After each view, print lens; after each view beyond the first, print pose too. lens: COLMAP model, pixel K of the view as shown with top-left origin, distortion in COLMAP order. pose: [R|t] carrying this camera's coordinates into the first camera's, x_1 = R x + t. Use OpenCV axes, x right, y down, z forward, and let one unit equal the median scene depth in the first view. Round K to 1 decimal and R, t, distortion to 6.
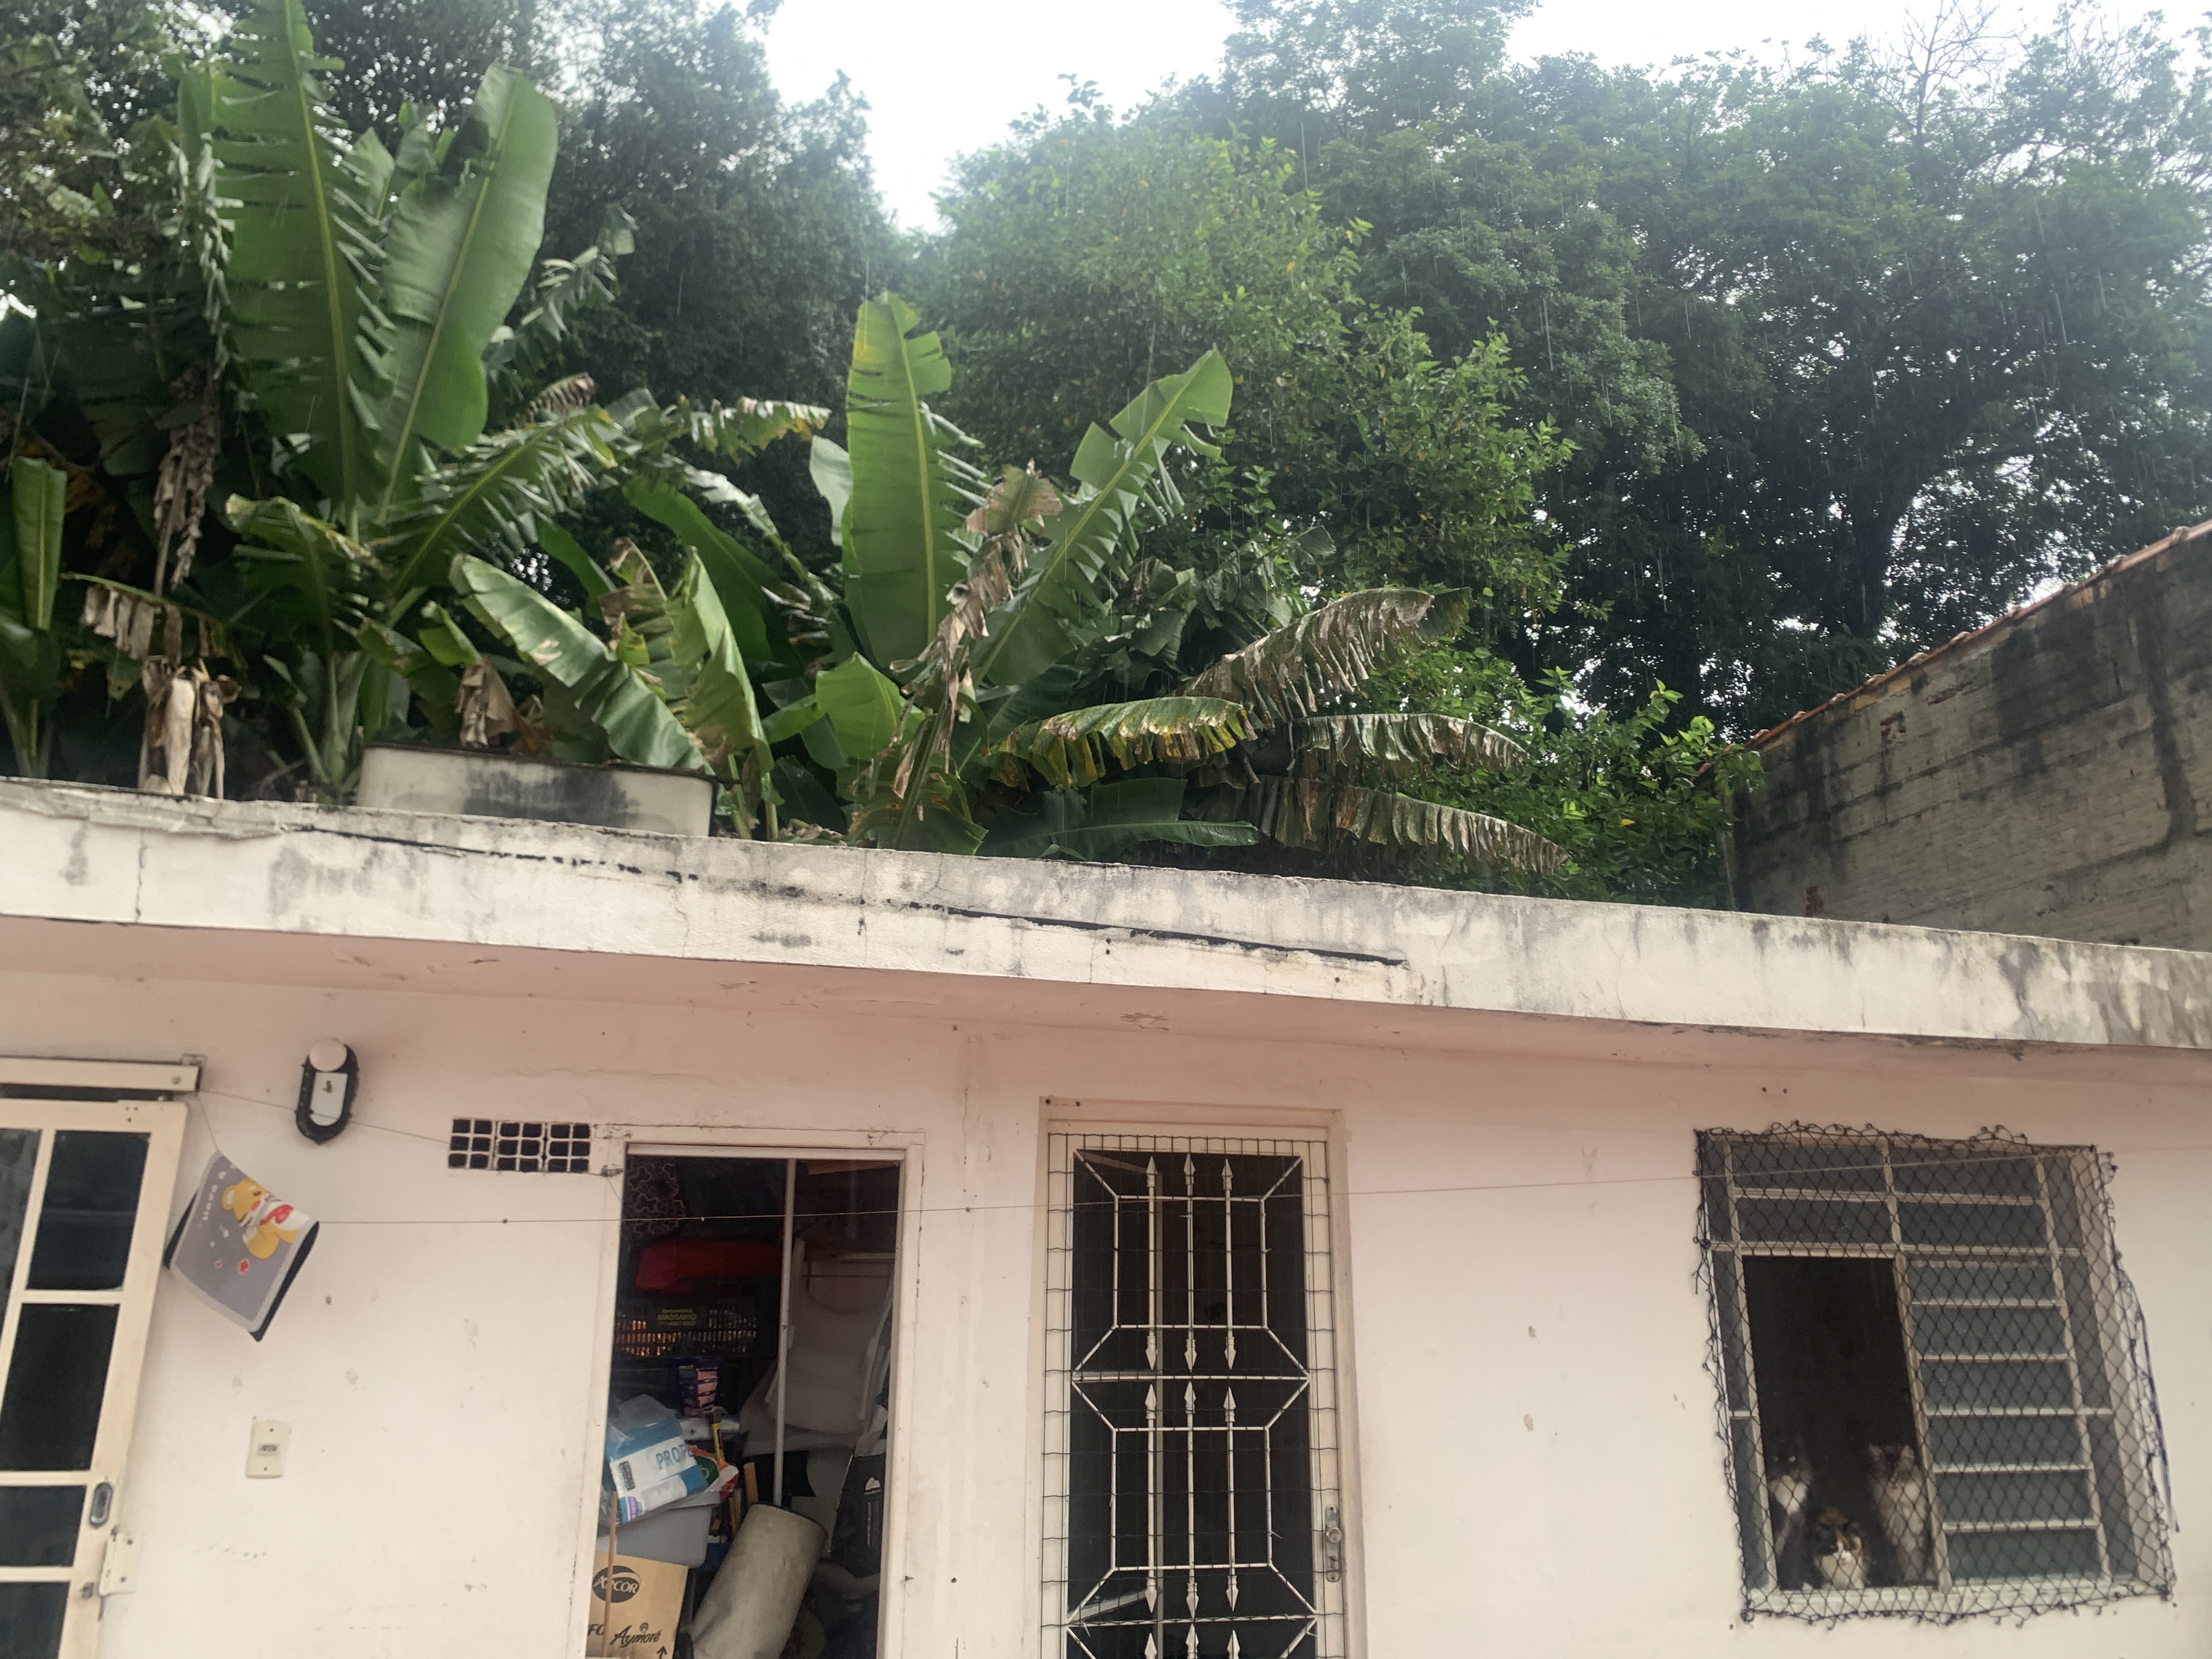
lens RADIAL K [[1656.2, 0, 1139.0], [0, 1656.2, 817.7], [0, 0, 1]] dist [0.033886, -0.034180]
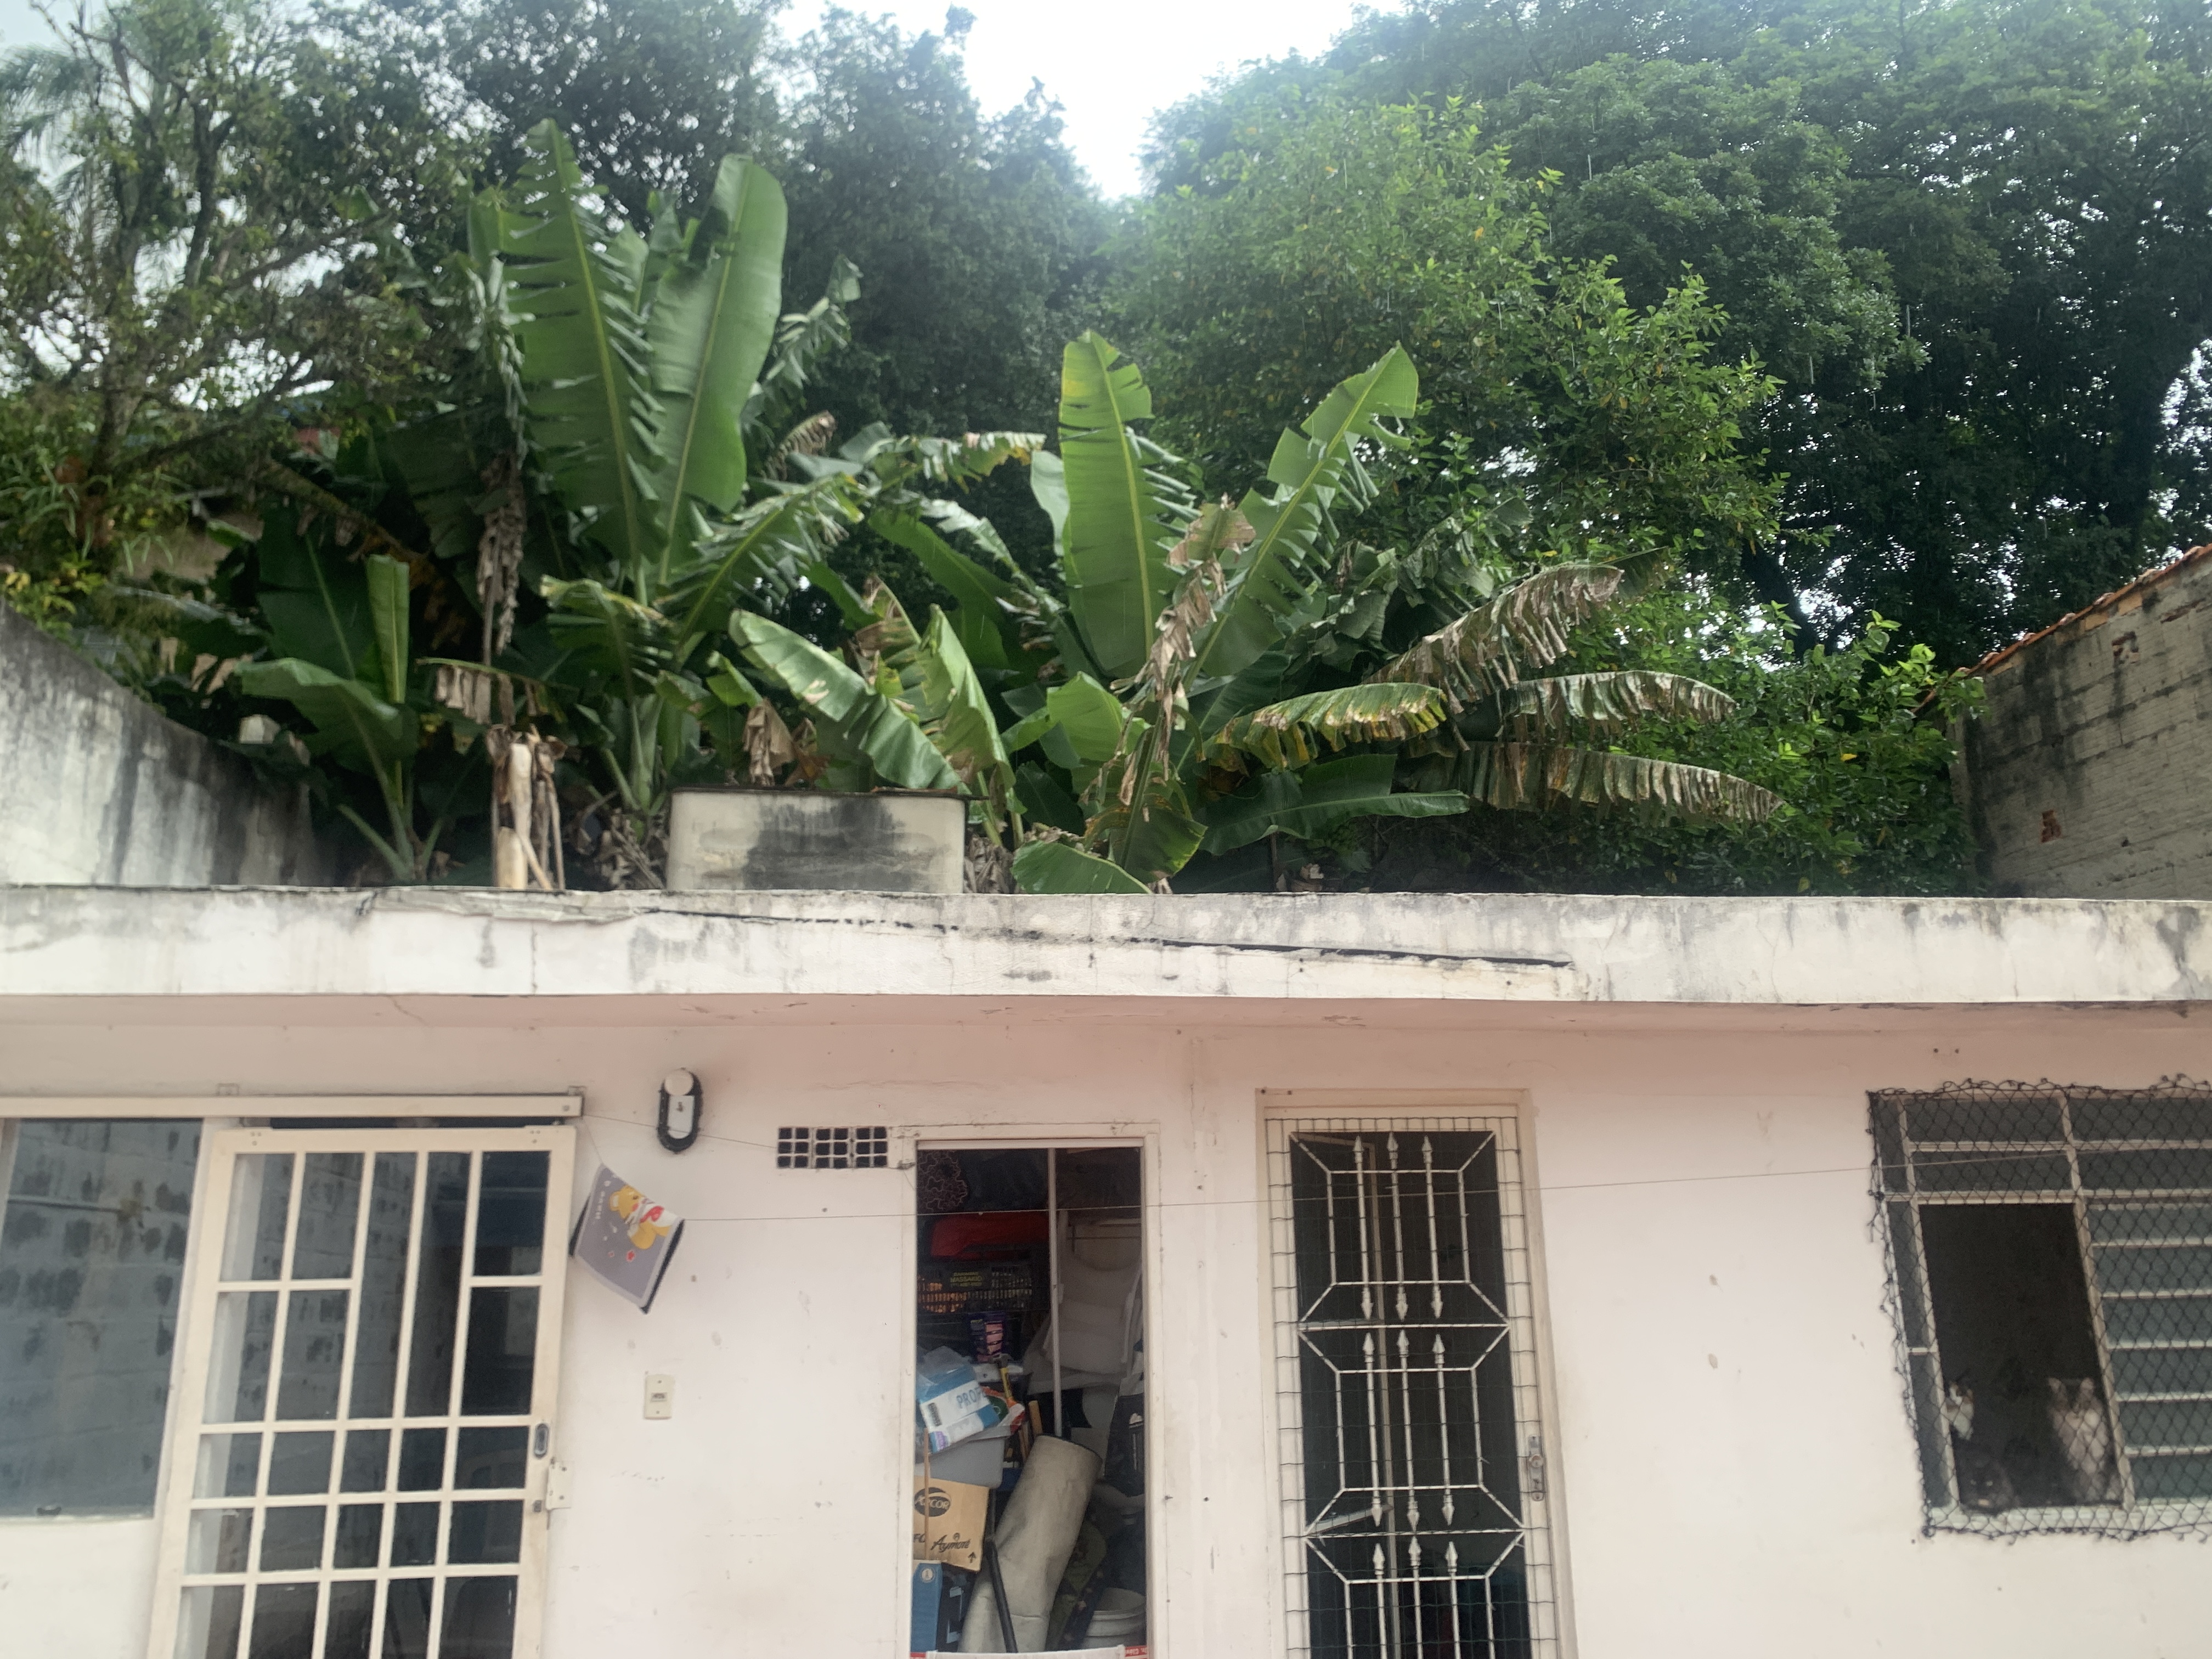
lens RADIAL K [[1656.2, 0, 1138.1], [0, 1656.2, 819.0], [0, 0, 1]] dist [0.033886, -0.034180]
pose [[0.986807, -0.059884, -0.150417, 0.041451], [0.066657, 0.996958, 0.040396, -0.067138], [0.147540, -0.049890, 0.987797, -0.136327]]
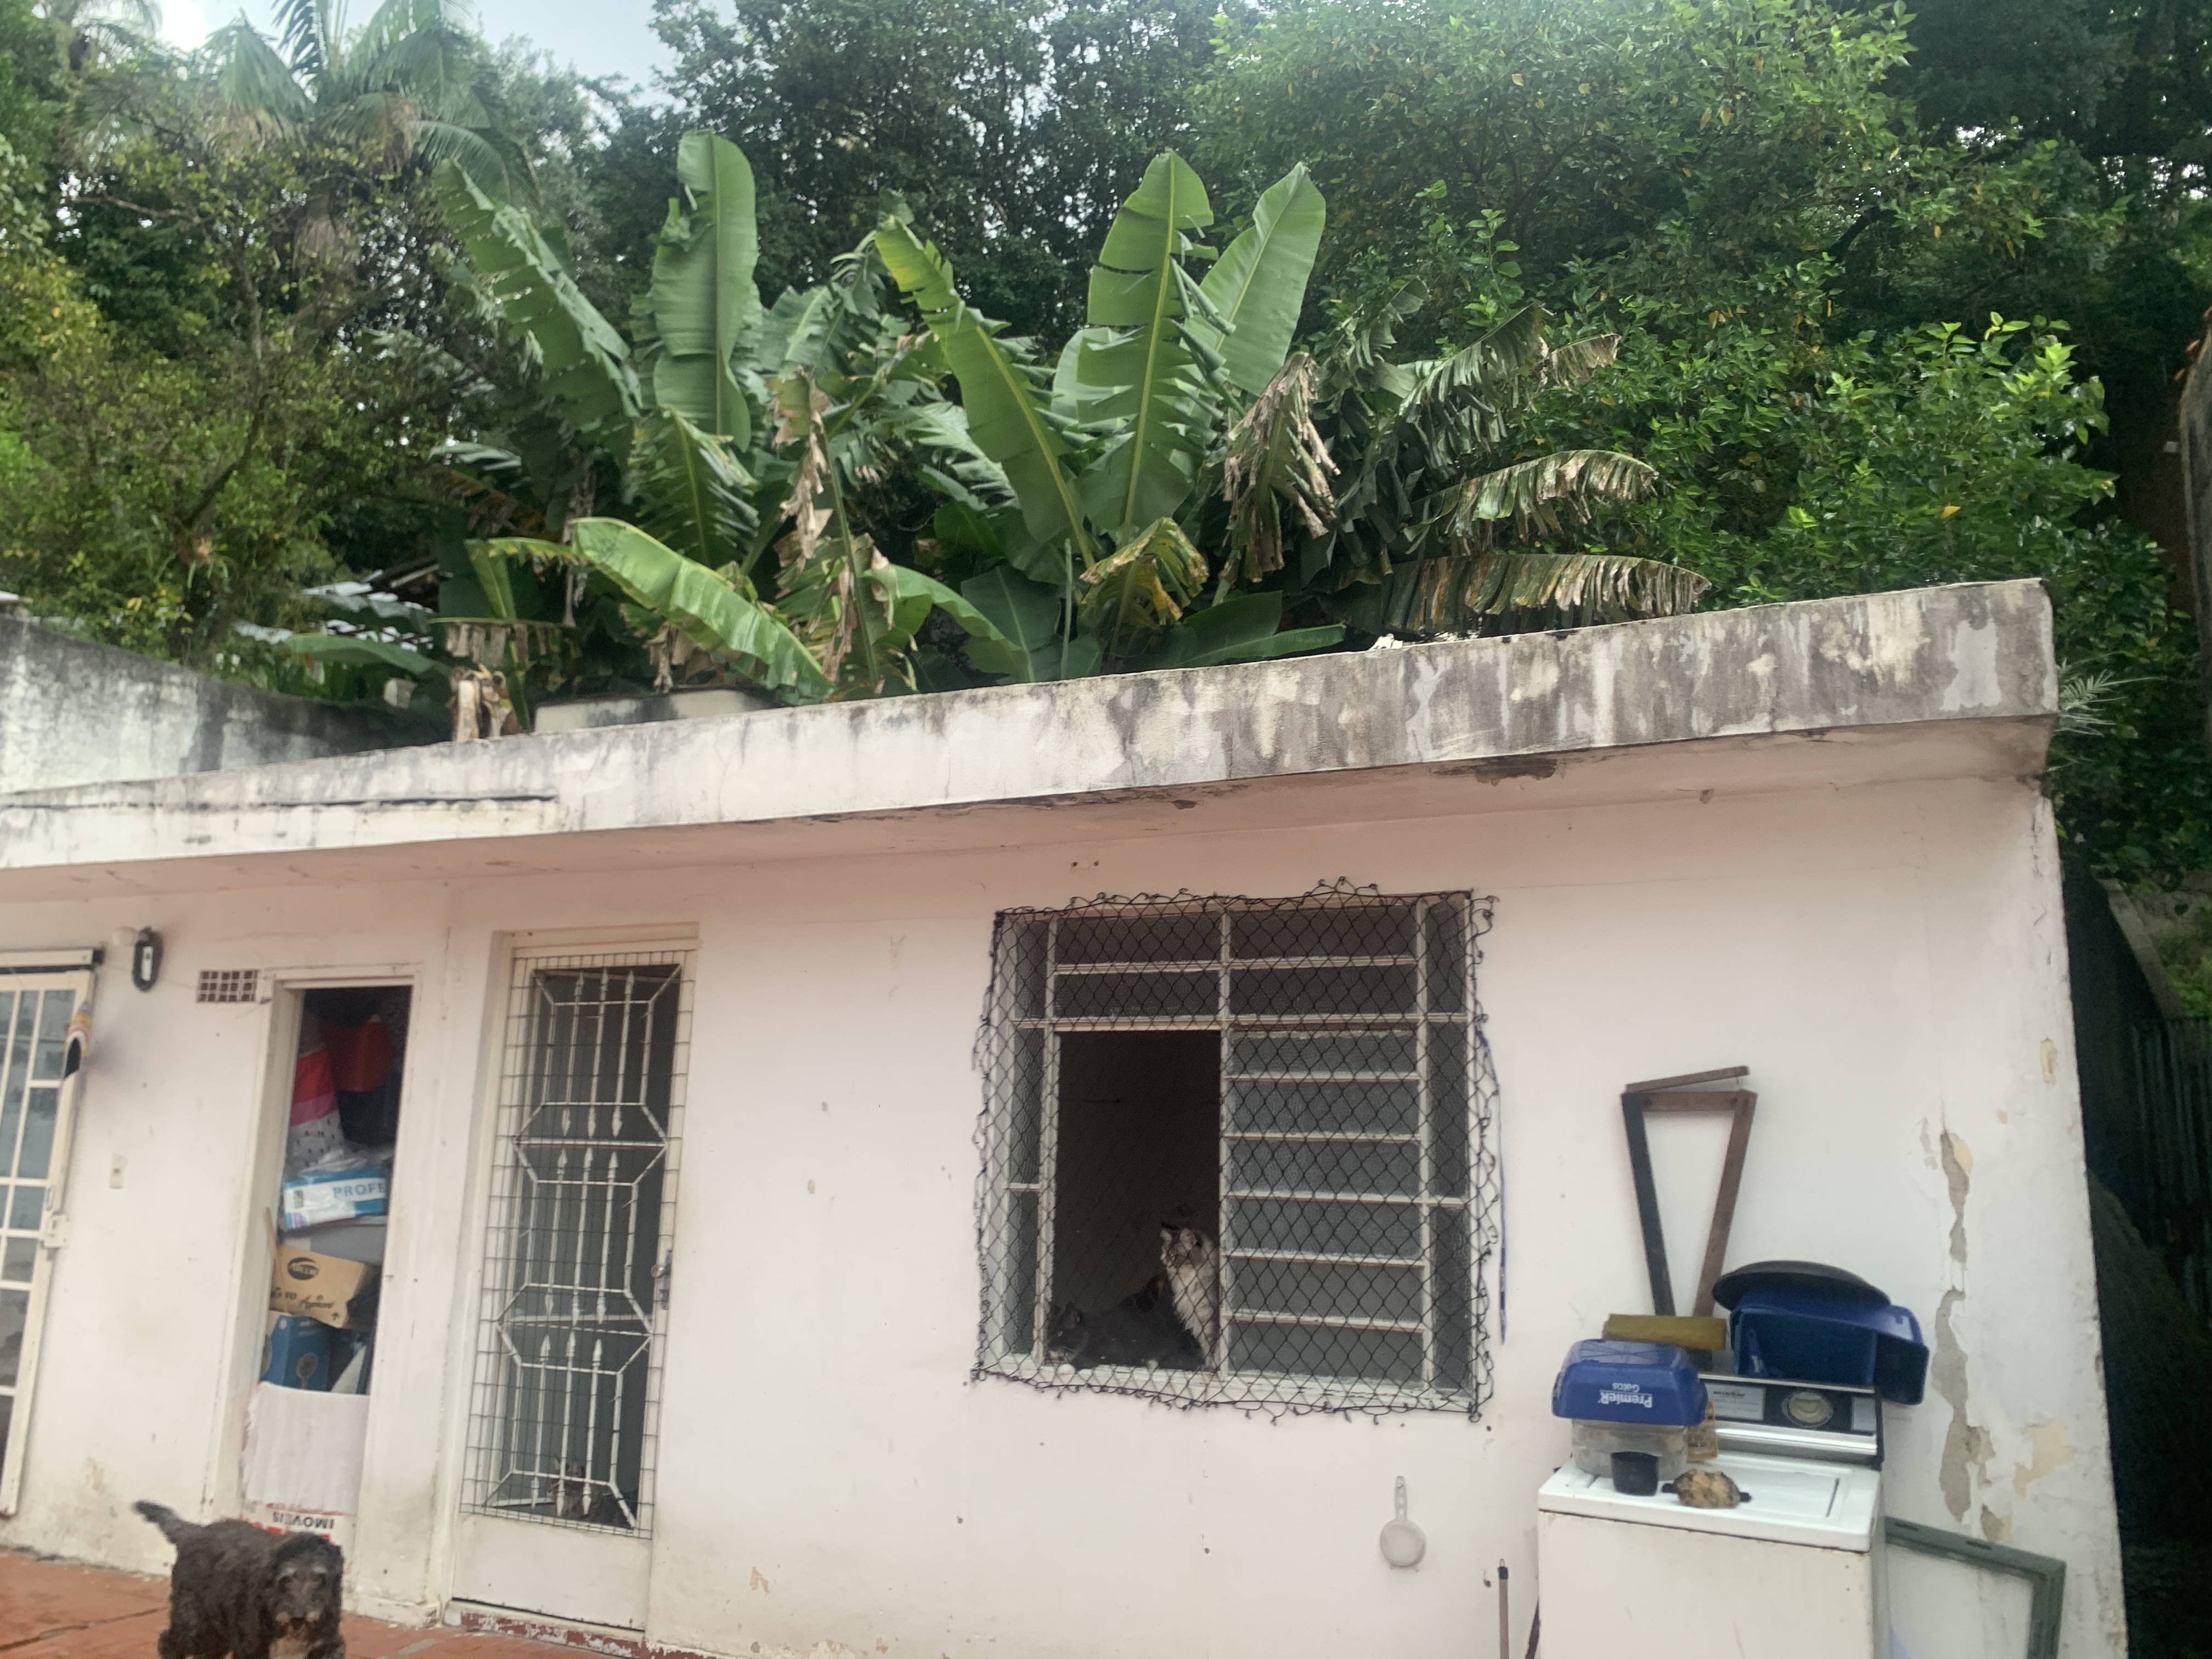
lens RADIAL K [[1656.2, 0, 1122.2], [0, 1656.2, 821.1], [0, 0, 1]] dist [0.033886, -0.034180]
pose [[0.769435, -0.110400, -0.629112, 1.069434], [0.173268, 0.984093, 0.039221, 0.112641], [0.614774, -0.139183, 0.776325, 0.293538]]
